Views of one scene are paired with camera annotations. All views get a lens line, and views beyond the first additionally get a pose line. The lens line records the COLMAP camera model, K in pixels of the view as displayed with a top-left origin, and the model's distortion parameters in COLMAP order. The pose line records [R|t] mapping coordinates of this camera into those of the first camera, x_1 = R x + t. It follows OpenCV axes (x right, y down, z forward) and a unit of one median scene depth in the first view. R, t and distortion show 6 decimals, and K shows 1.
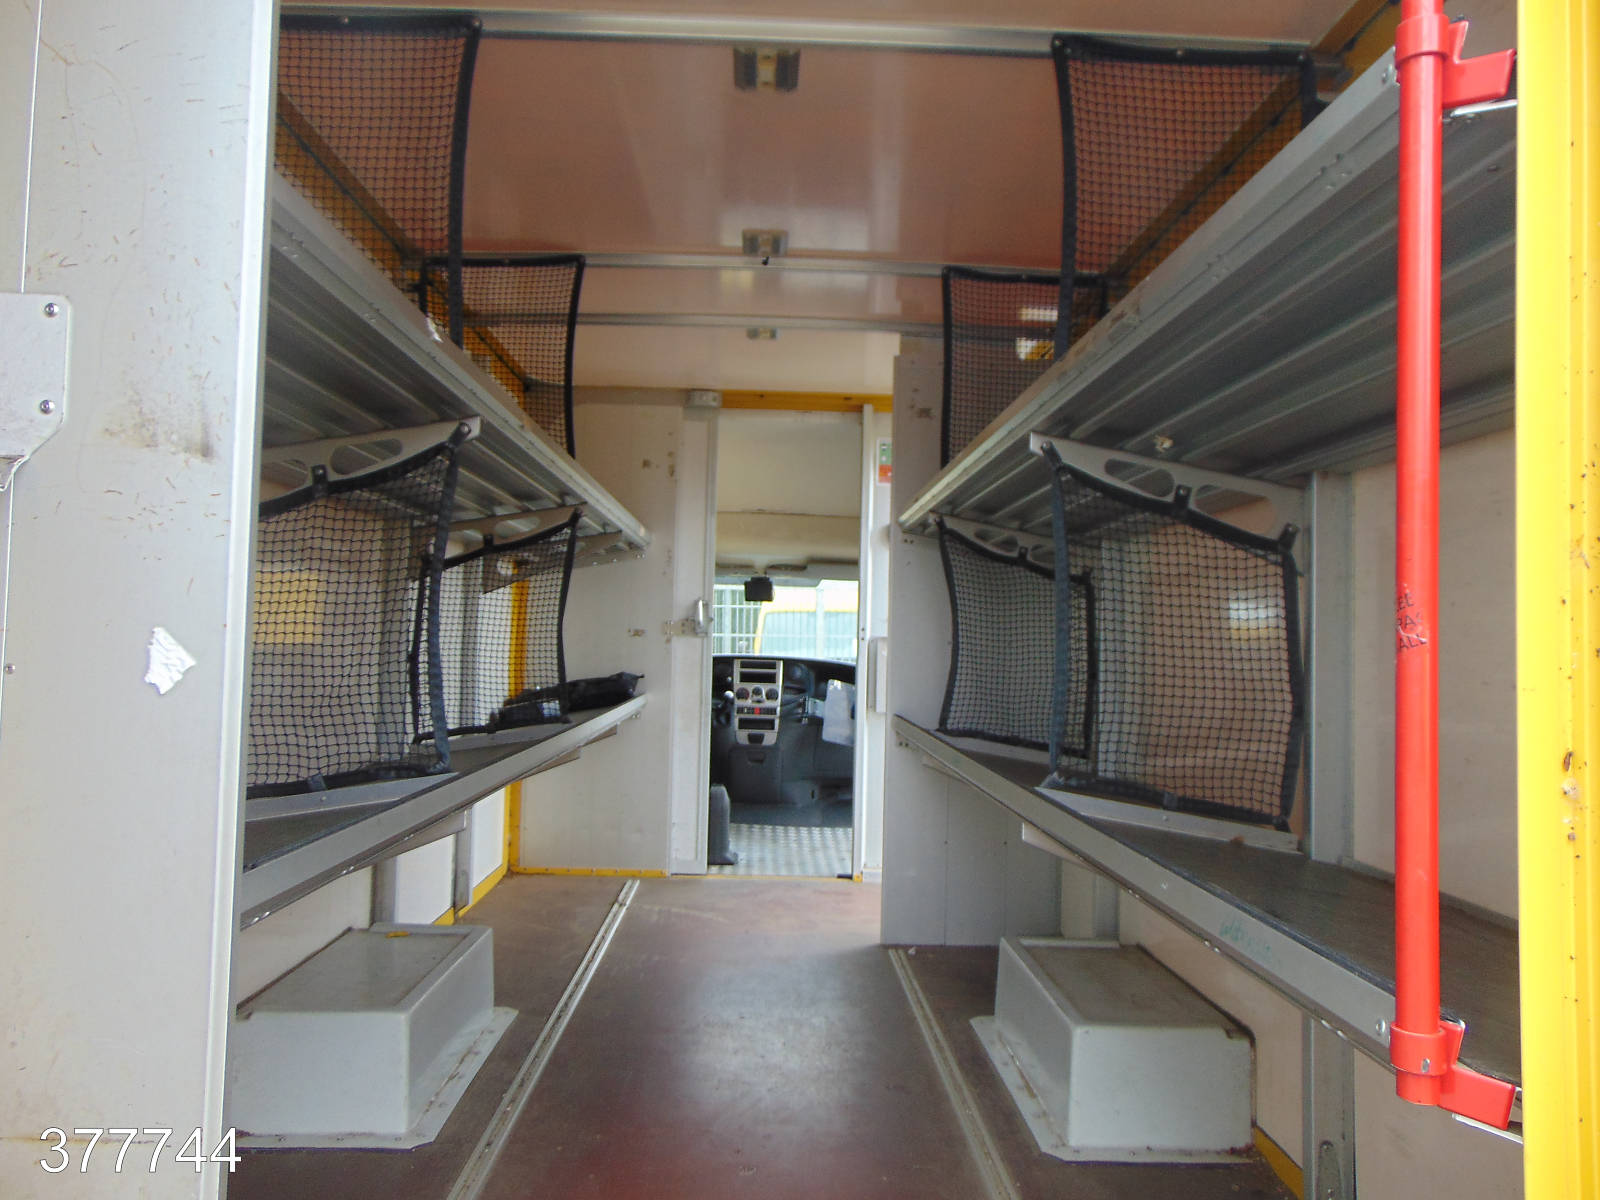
lens RADIAL K [[1194.0, 0, 800.0], [0, 1194.0, 600.0], [0, 0, 1]] dist [-0.007330, 0.000089]
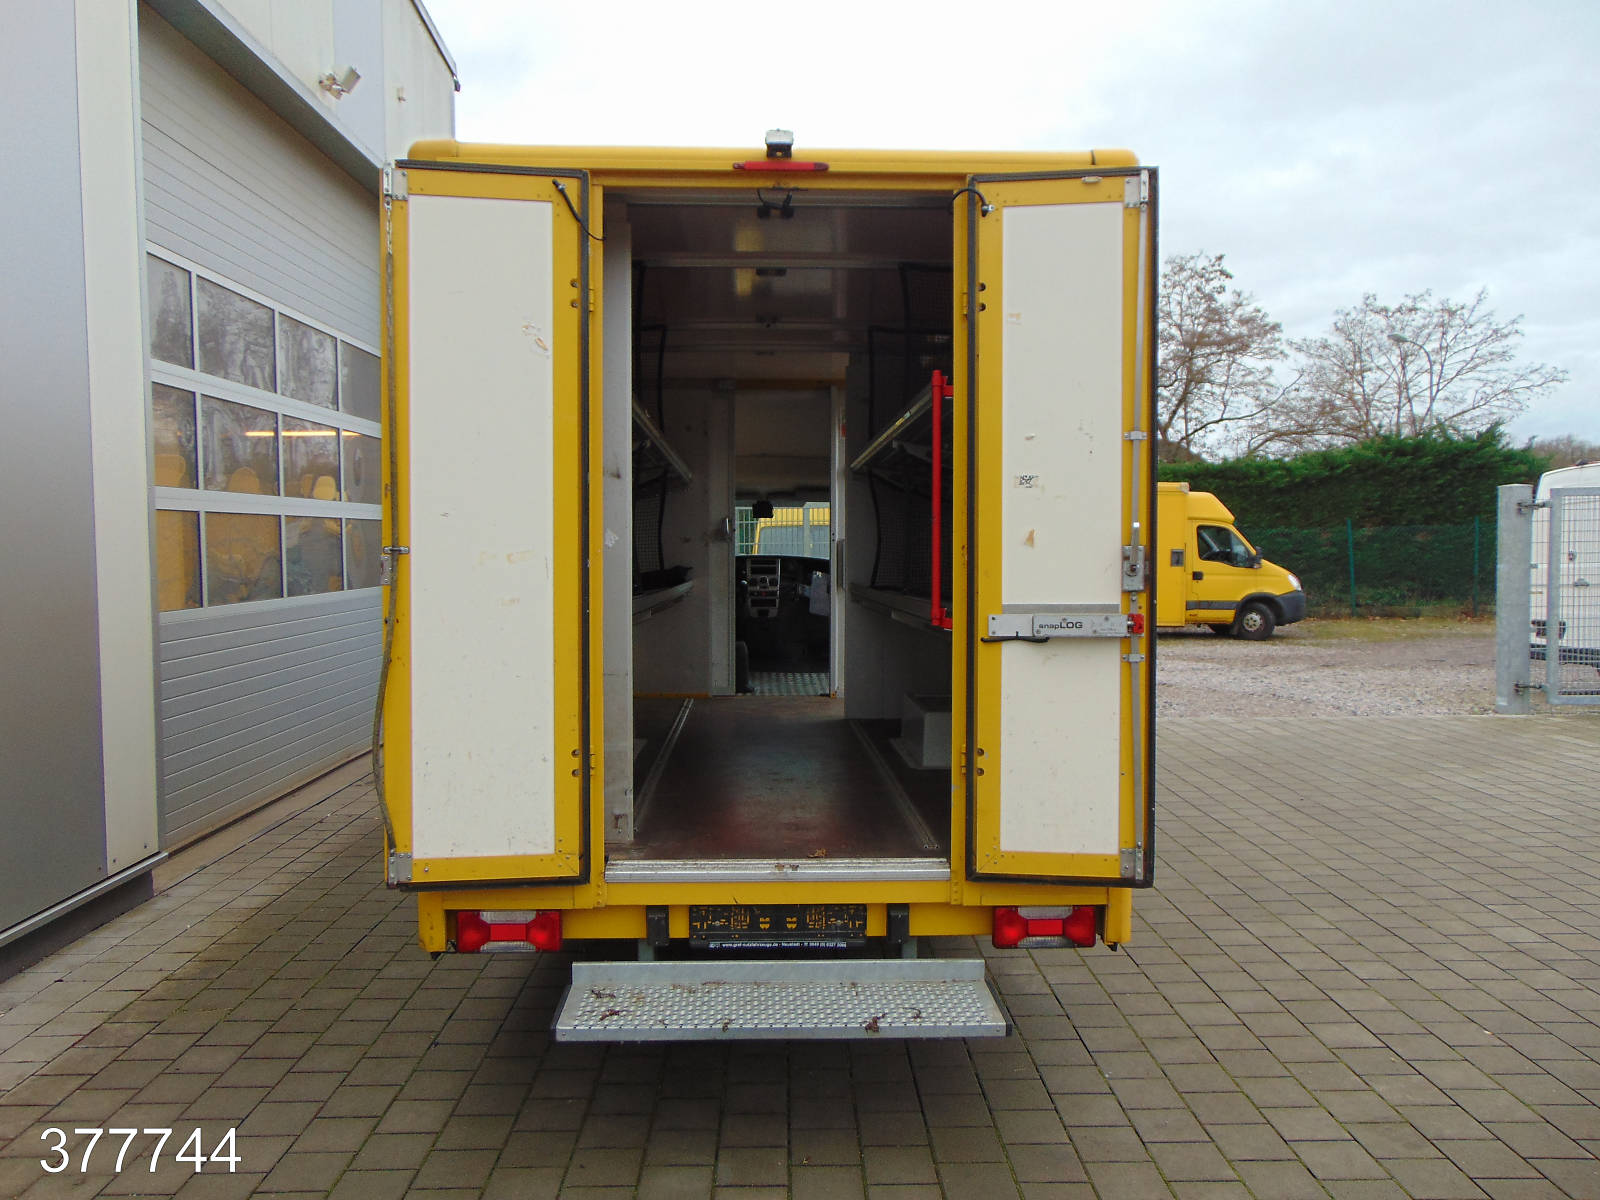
lens RADIAL K [[1194.0, 0, 800.0], [0, 1194.0, 600.0], [0, 0, 1]] dist [-0.007330, 0.000089]
pose [[0.999672, -0.024645, 0.007028, -0.002575], [0.024092, 0.997250, 0.070086, 0.000092], [-0.008736, -0.069893, 0.997516, -0.523717]]
